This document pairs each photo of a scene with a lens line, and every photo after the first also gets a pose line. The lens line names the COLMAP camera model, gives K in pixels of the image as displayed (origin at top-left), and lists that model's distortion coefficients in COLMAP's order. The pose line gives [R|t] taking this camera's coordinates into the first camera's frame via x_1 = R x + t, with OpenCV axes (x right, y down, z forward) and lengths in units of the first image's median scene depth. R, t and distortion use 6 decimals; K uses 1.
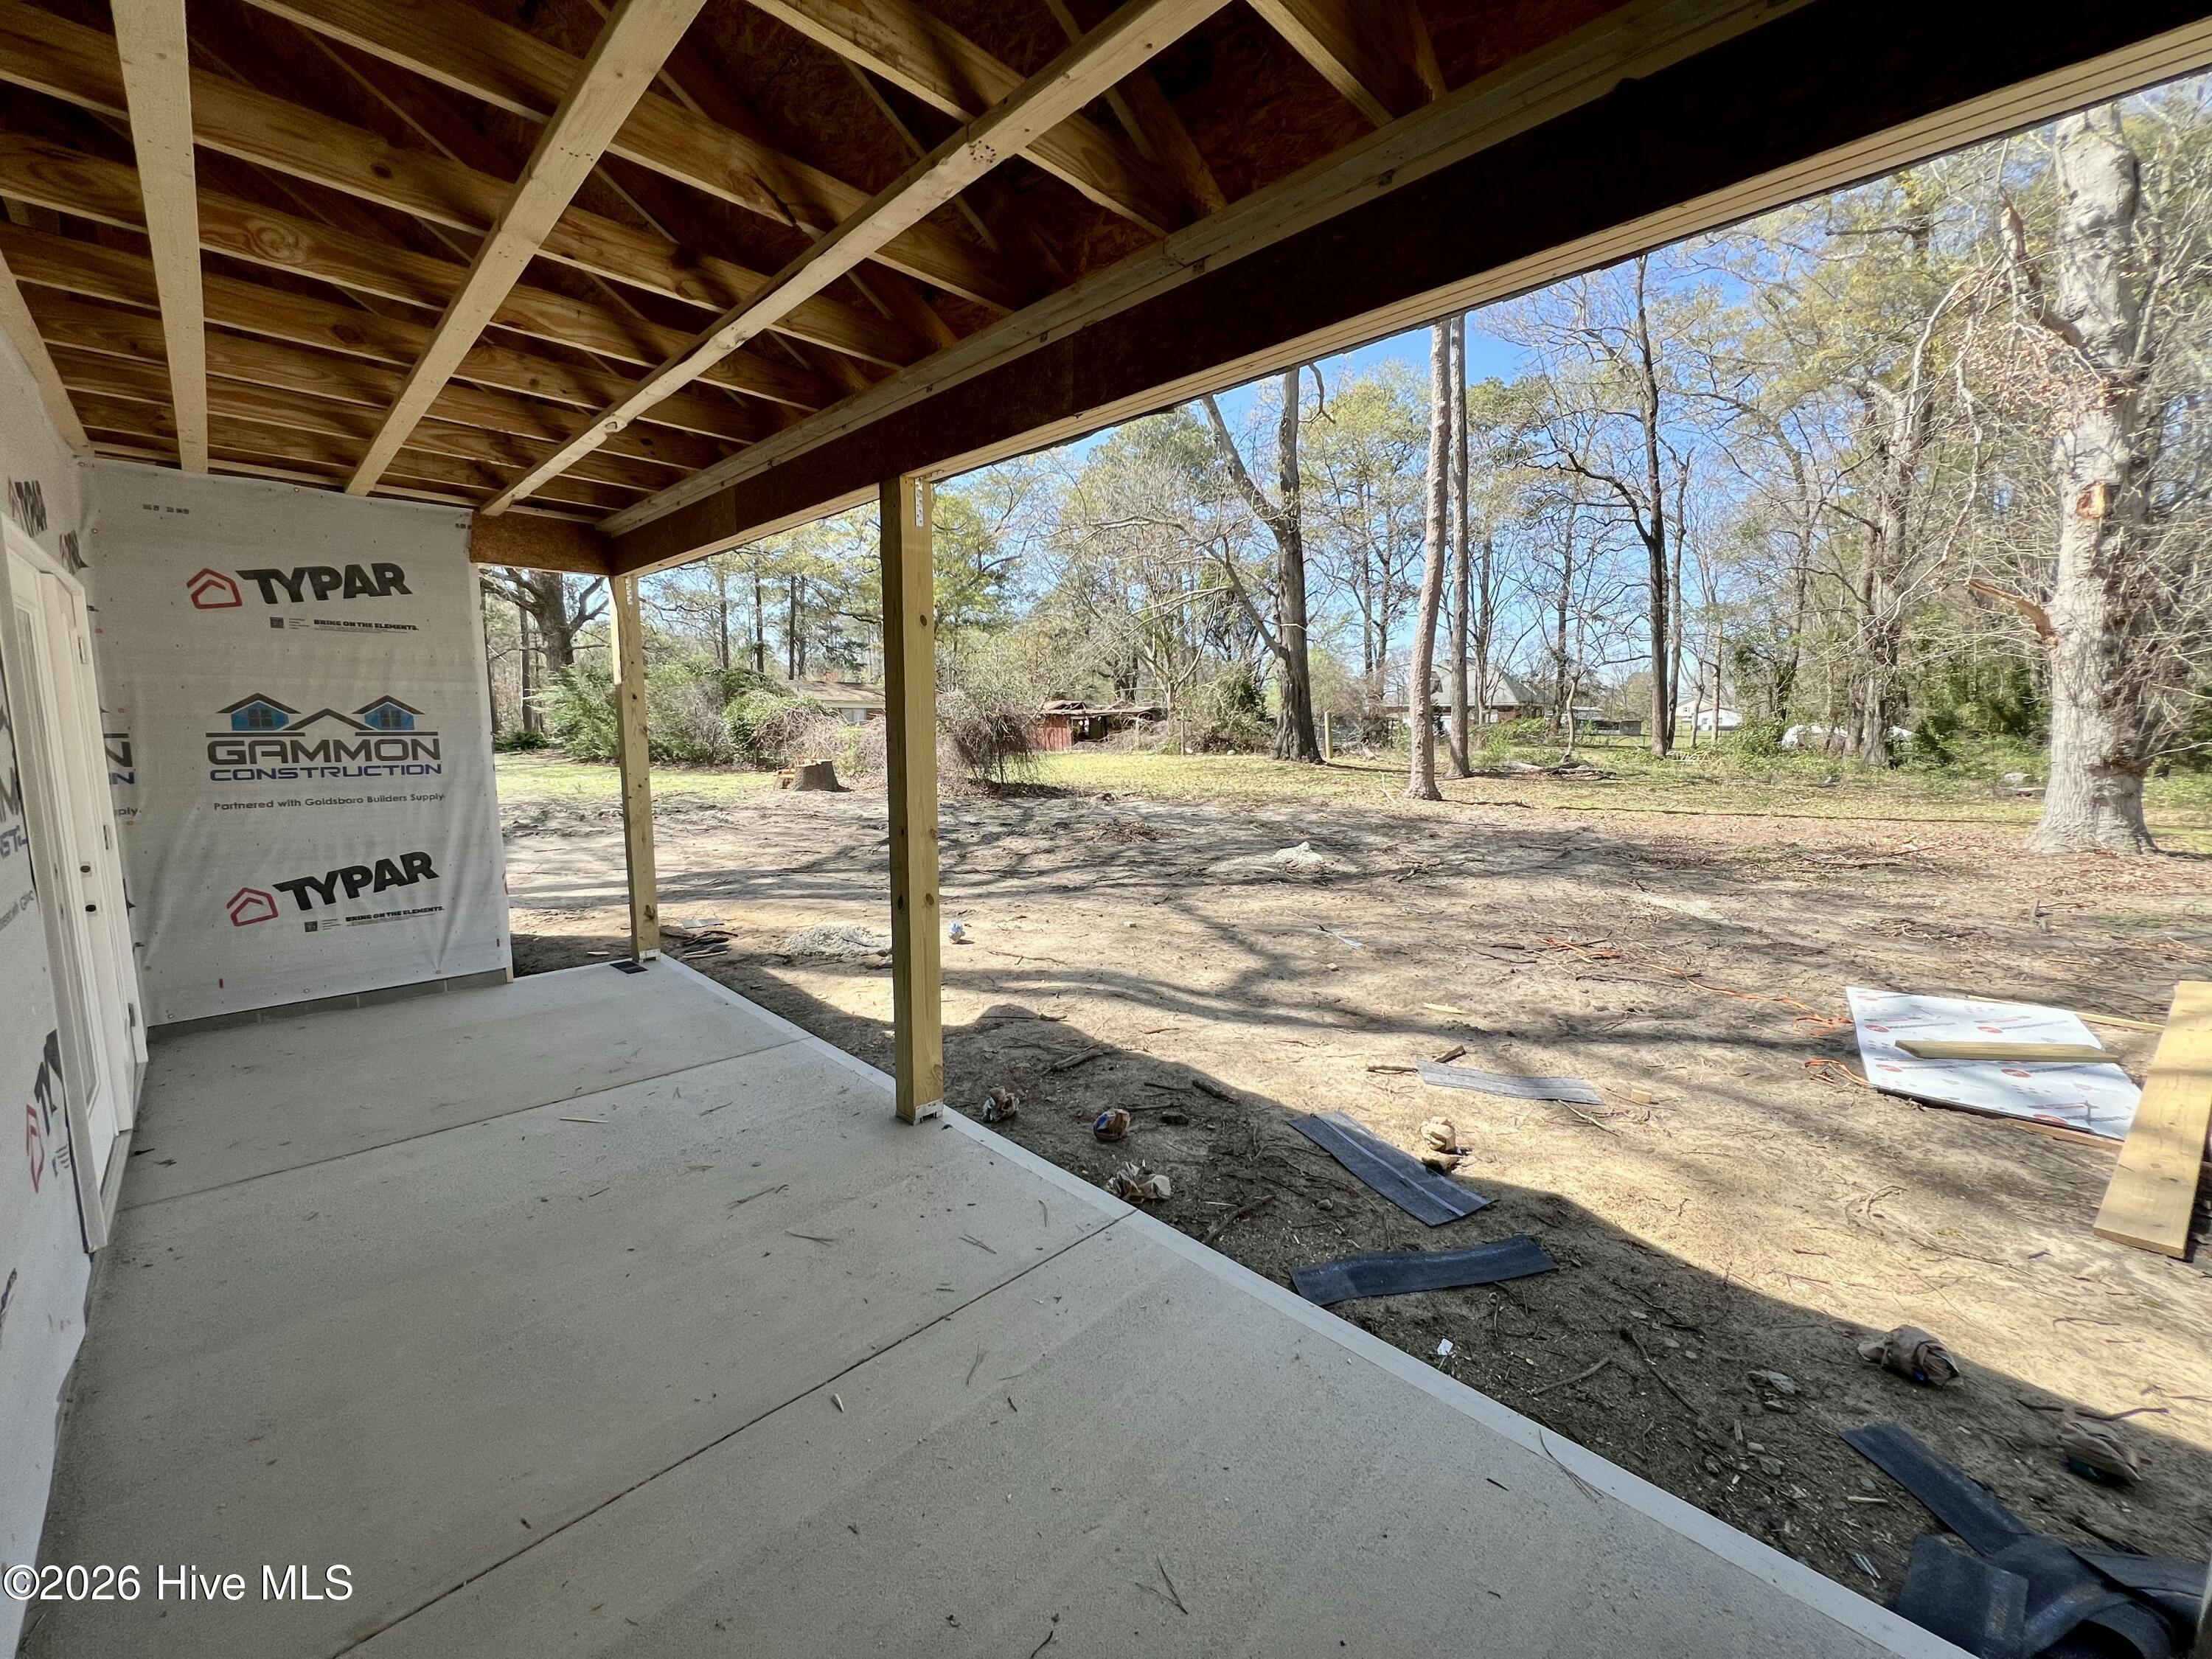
lens RADIAL K [[879.7, 0, 1102.5], [0, 879.7, 833.7], [0, 0, 1]] dist [-0.001315, 0.000135]
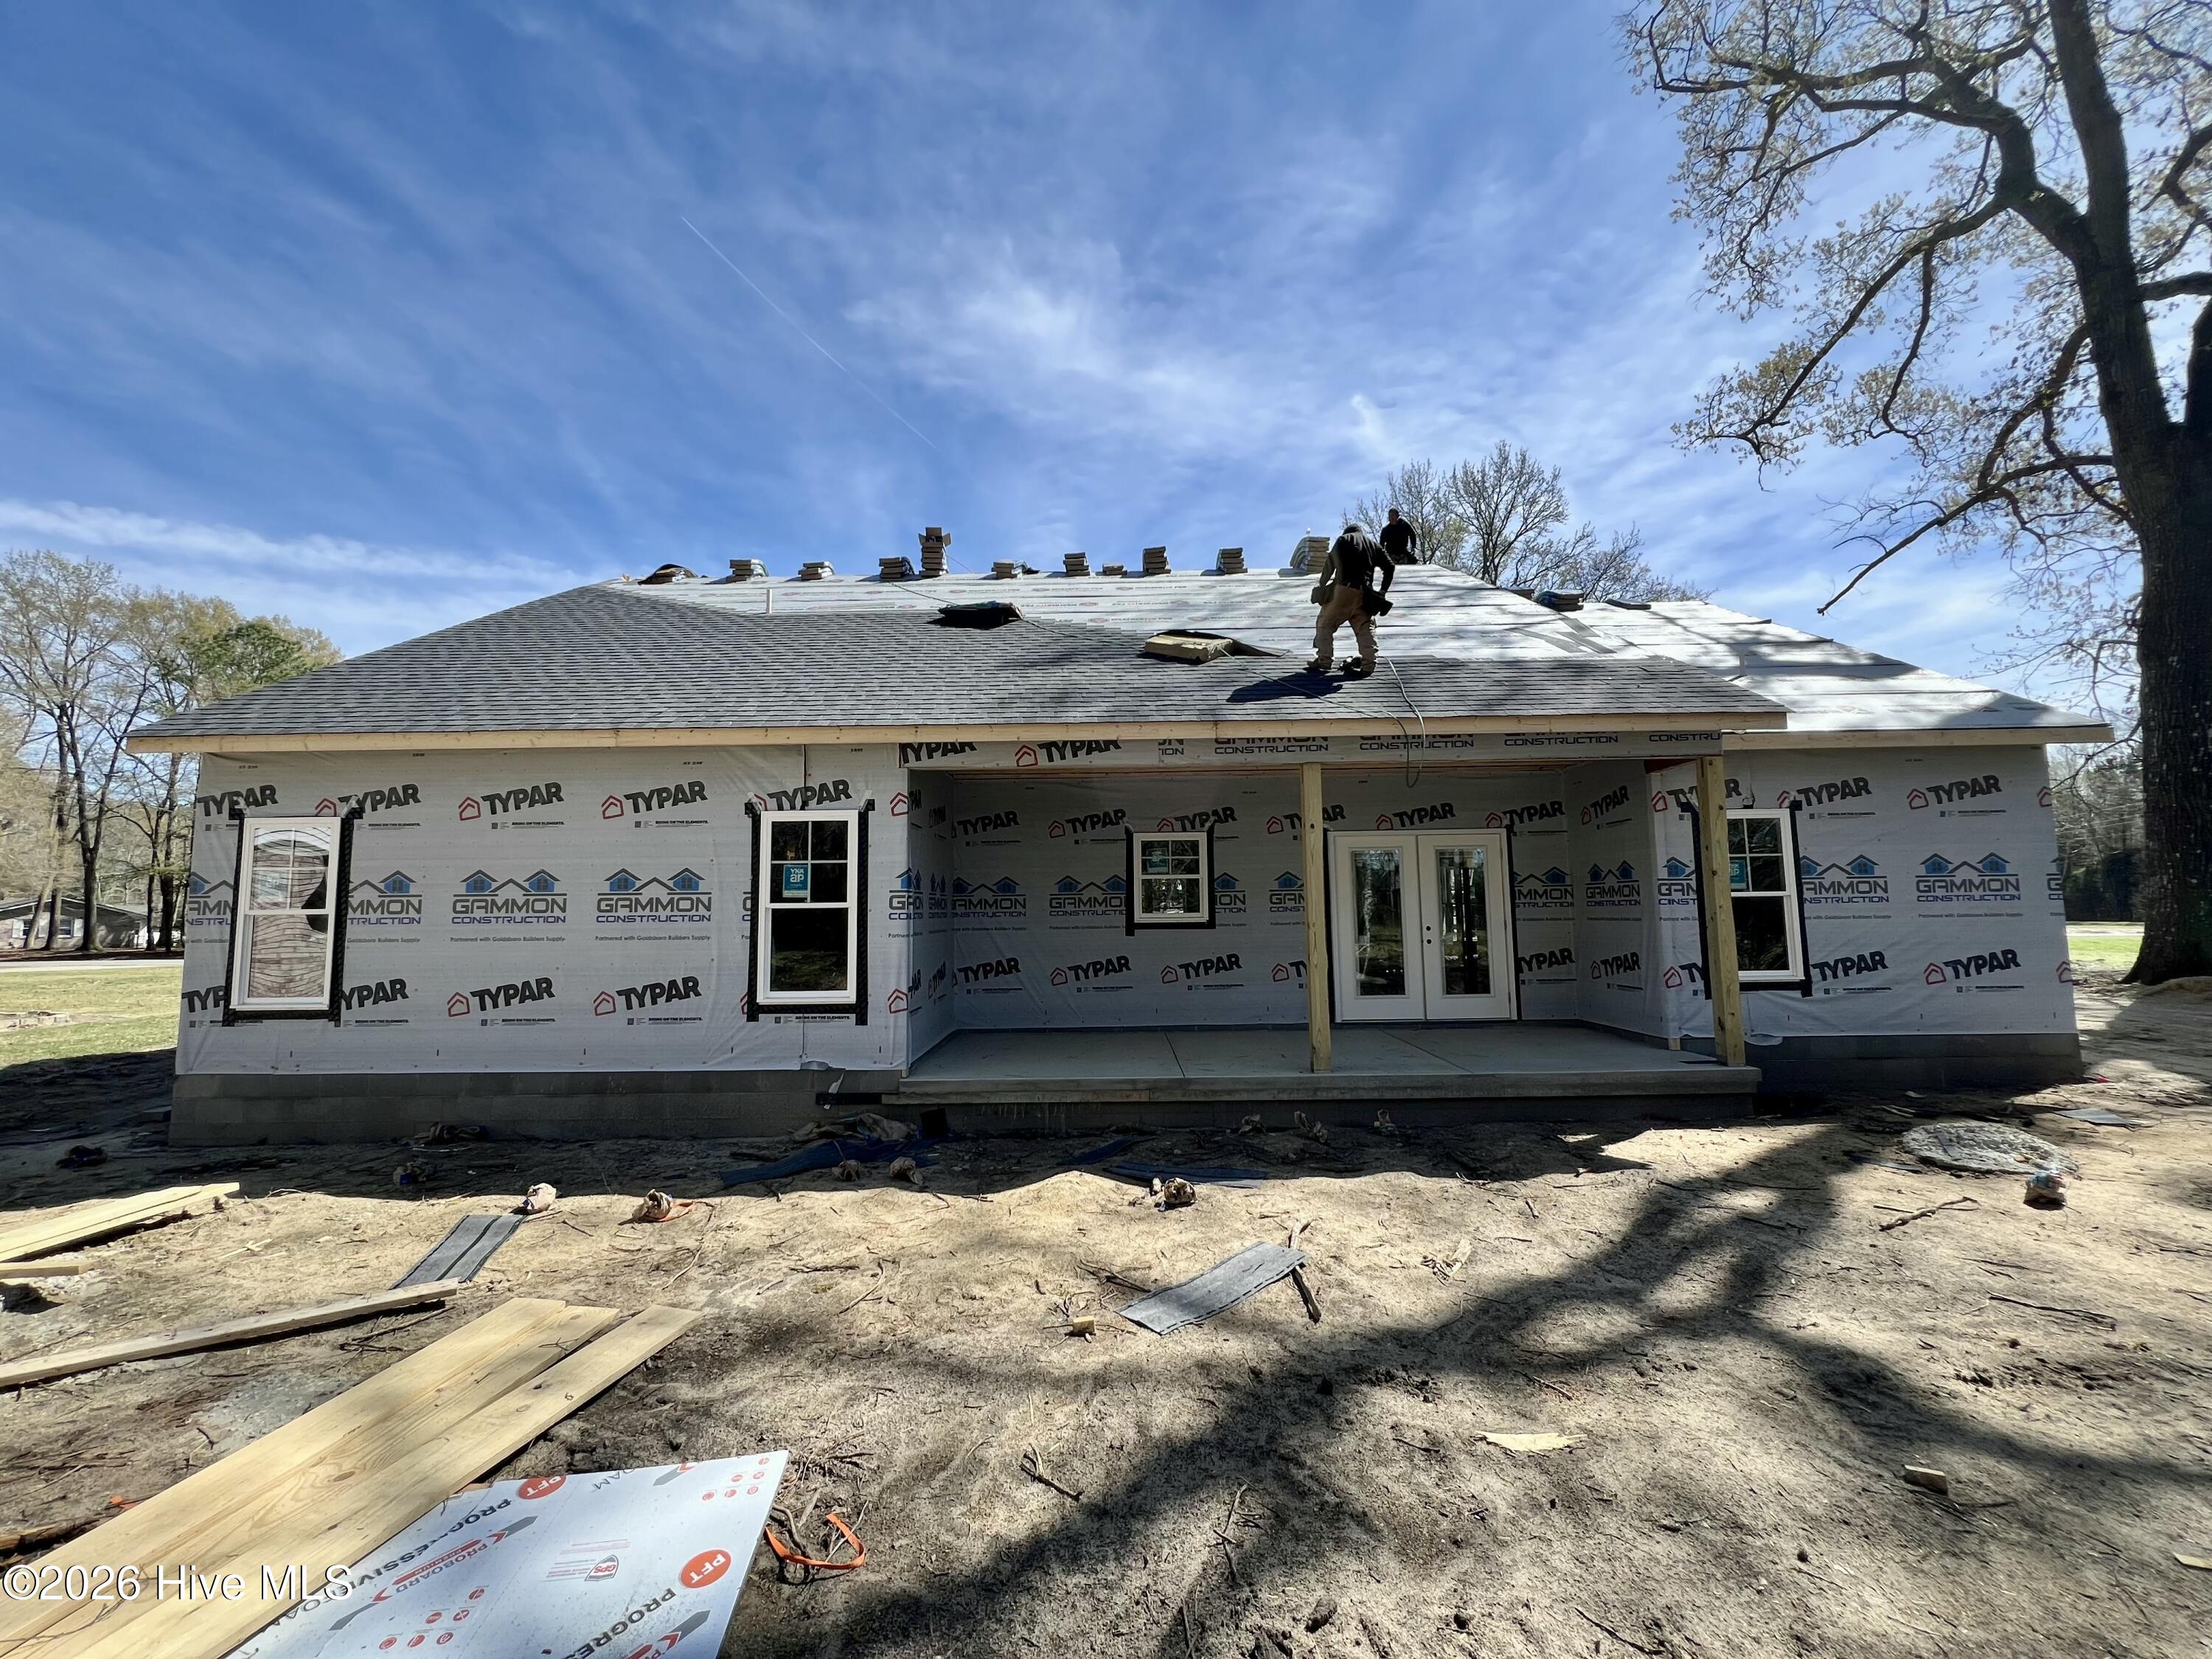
lens RADIAL K [[886.1, 0, 1101.4], [0, 886.1, 823.5], [0, 0, 1]] dist [-0.000460, -0.000251]
pose [[-0.709892, -0.066059, -0.701206, 0.932927], [-0.082824, 0.996514, -0.010030, -0.100588], [0.699424, 0.050957, -0.712888, 1.227166]]
